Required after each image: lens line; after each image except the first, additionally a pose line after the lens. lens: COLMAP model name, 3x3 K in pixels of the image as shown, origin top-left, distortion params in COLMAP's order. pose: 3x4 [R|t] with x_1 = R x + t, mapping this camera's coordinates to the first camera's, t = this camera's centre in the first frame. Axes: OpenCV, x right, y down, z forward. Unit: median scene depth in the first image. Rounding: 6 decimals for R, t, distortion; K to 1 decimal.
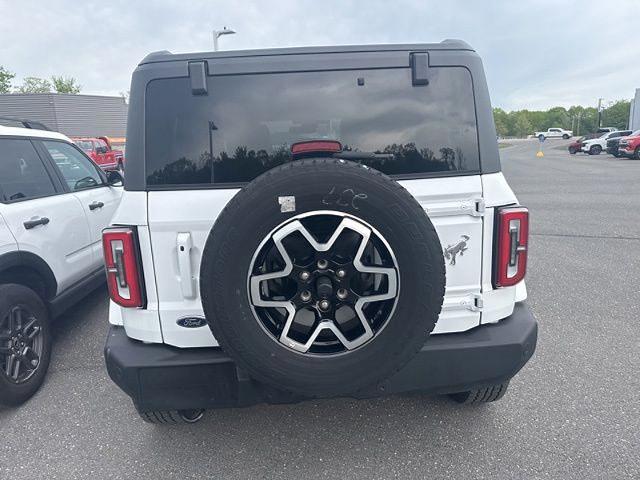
lens RADIAL K [[442.6, 0, 317.8], [0, 442.6, 241.9], [0, 0, 1]] dist [0.065376, -0.062573]
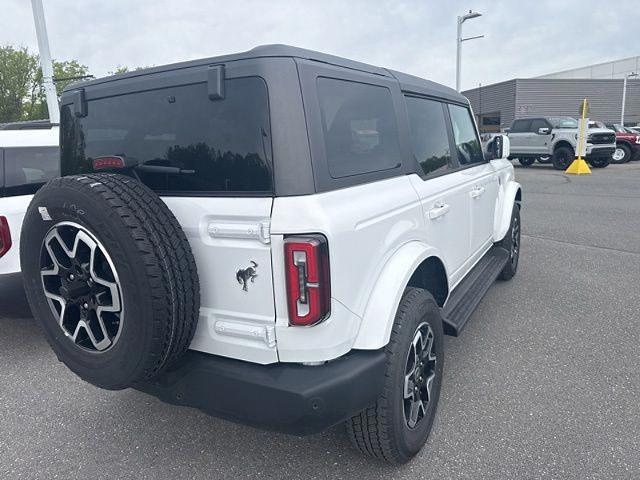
lens RADIAL K [[442.6, 0, 318.3], [0, 442.6, 242.7], [0, 0, 1]] dist [0.065376, -0.062573]
pose [[0.846583, 0.117750, -0.519068, 0.934705], [-0.104675, 0.993010, 0.054541, -0.119500], [0.521862, 0.008159, 0.852991, 0.293918]]
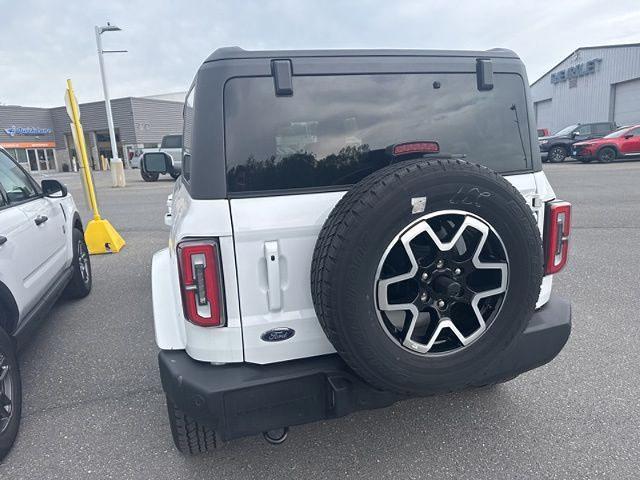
lens RADIAL K [[442.6, 0, 316.3], [0, 442.6, 240.5], [0, 0, 1]] dist [0.065376, -0.062573]
pose [[0.970920, -0.056910, 0.232543, -0.423896], [0.059661, 0.998207, -0.004807, -0.011986], [-0.231853, 0.018541, 0.972574, 0.066701]]
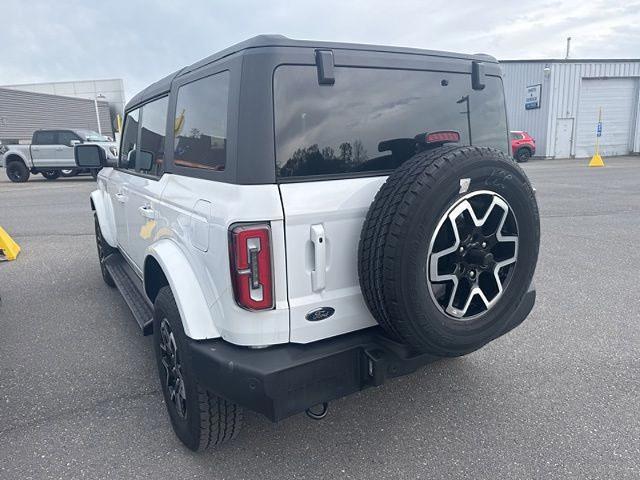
lens RADIAL K [[442.6, 0, 313.8], [0, 442.6, 243.0], [0, 0, 1]] dist [0.065376, -0.062573]
pose [[0.882325, -0.092341, 0.461493, -0.758944], [0.095567, 0.995287, 0.016436, 0.003860], [-0.460836, 0.029602, 0.886992, 0.136443]]
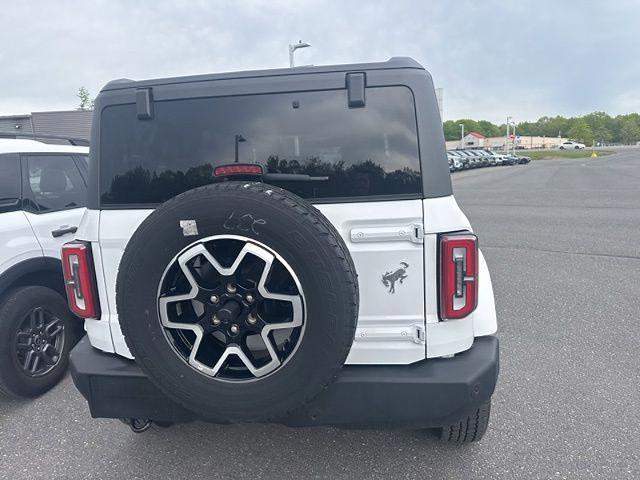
lens RADIAL K [[442.6, 0, 315.6], [0, 442.6, 238.4], [0, 0, 1]] dist [0.065376, -0.062573]
pose [[0.983872, 0.029963, -0.176345, 0.316450], [-0.034530, 0.999142, -0.022882, -0.038272], [0.175508, 0.028602, 0.984062, 0.040549]]
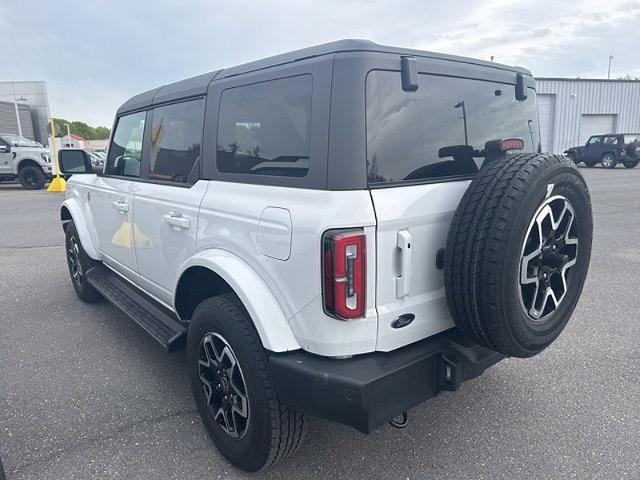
lens RADIAL K [[442.6, 0, 314.1], [0, 442.6, 241.0], [0, 0, 1]] dist [0.065376, -0.062573]
pose [[0.808432, -0.097247, 0.580500, -1.021892], [0.113361, 0.993517, 0.008565, -0.026643], [-0.577569, 0.058882, 0.814215, 0.320024]]
